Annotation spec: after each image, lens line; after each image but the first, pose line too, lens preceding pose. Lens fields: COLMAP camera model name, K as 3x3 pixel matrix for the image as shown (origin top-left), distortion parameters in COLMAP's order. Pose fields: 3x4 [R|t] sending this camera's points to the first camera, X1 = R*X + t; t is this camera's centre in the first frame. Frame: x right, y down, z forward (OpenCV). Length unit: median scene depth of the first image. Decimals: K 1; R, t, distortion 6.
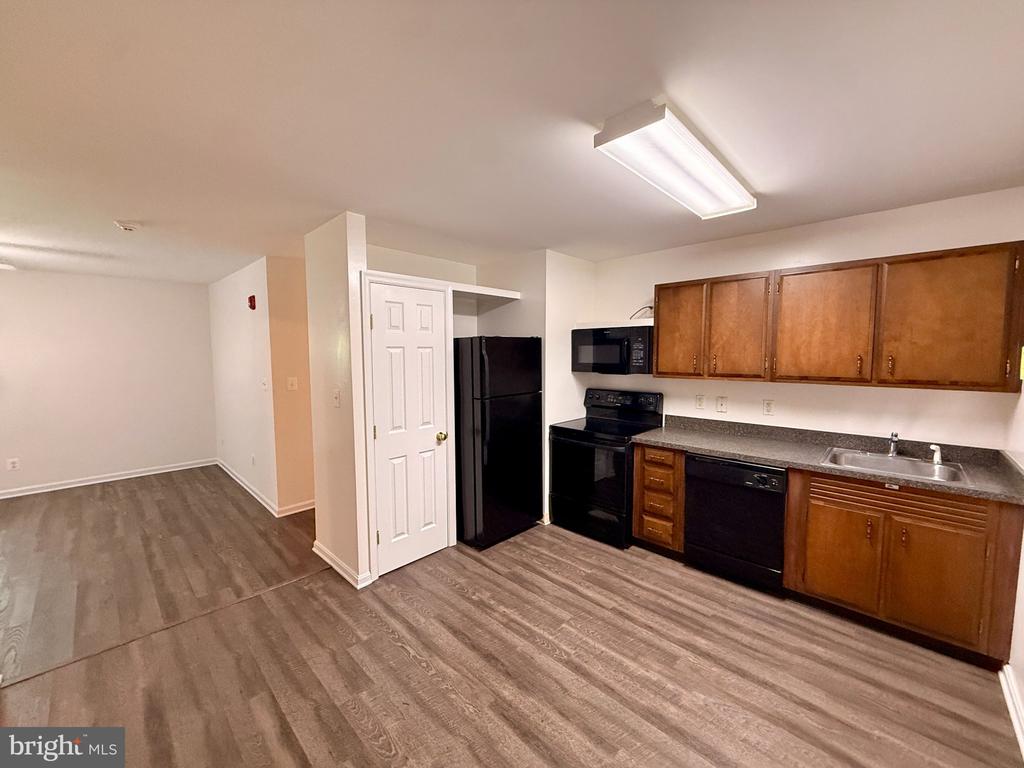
lens RADIAL K [[406.9, 0, 510.1], [0, 406.9, 383.8], [0, 0, 1]] dist [-0.000020, -0.000052]
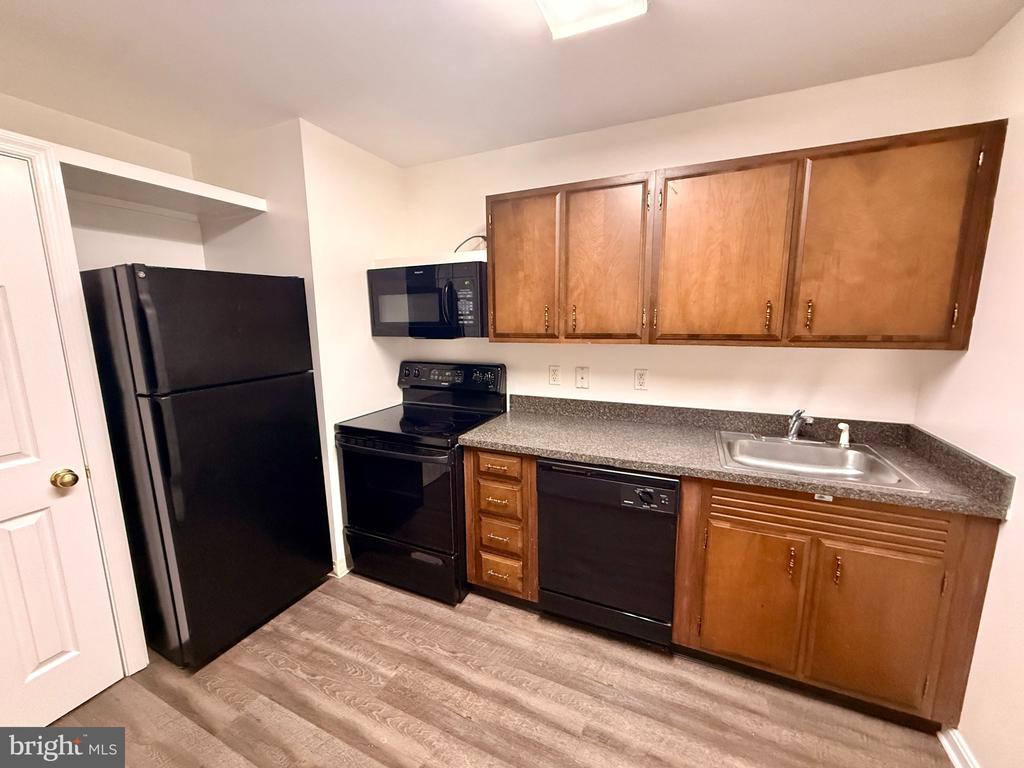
lens RADIAL K [[406.9, 0, 510.1], [0, 406.9, 383.8], [0, 0, 1]] dist [-0.000020, -0.000052]
pose [[0.942643, -0.060117, 0.328345, 0.198397], [0.033167, 0.995649, 0.087075, -0.005671], [-0.332151, -0.071191, 0.940536, 0.443102]]
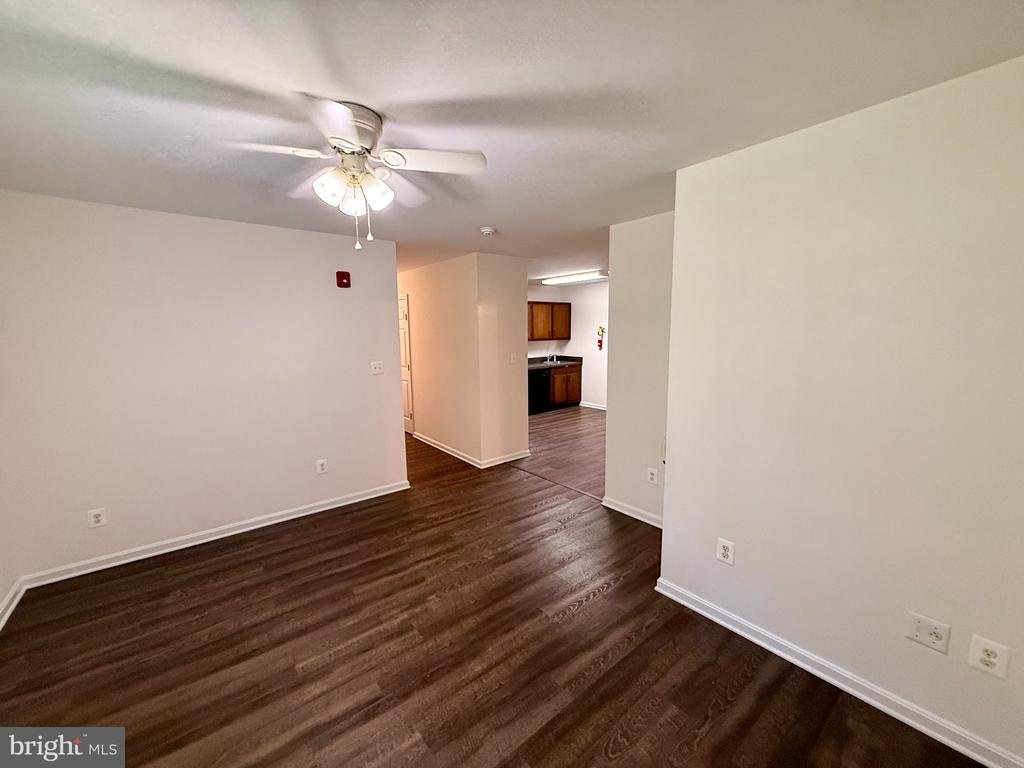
lens RADIAL K [[406.9, 0, 510.1], [0, 406.9, 383.8], [0, 0, 1]] dist [-0.000020, -0.000052]
pose [[0.127076, -0.134087, 0.982788, -2.210706], [0.092443, 0.988109, 0.122860, -0.073995], [-0.987576, 0.075240, 0.137960, 0.799693]]
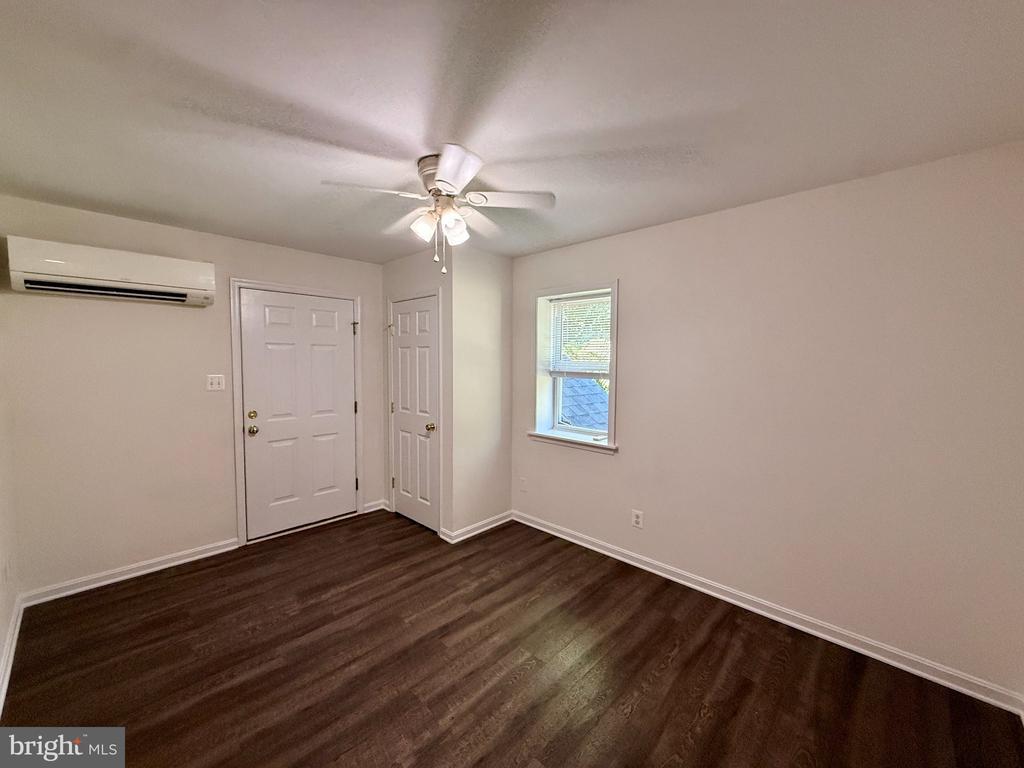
lens RADIAL K [[406.9, 0, 510.1], [0, 406.9, 383.8], [0, 0, 1]] dist [-0.000020, -0.000052]
pose [[0.006341, 0.066660, -0.997756, -0.889394], [-0.089230, 0.993833, 0.065831, -0.082809], [0.995991, 0.088612, 0.012250, 1.215883]]
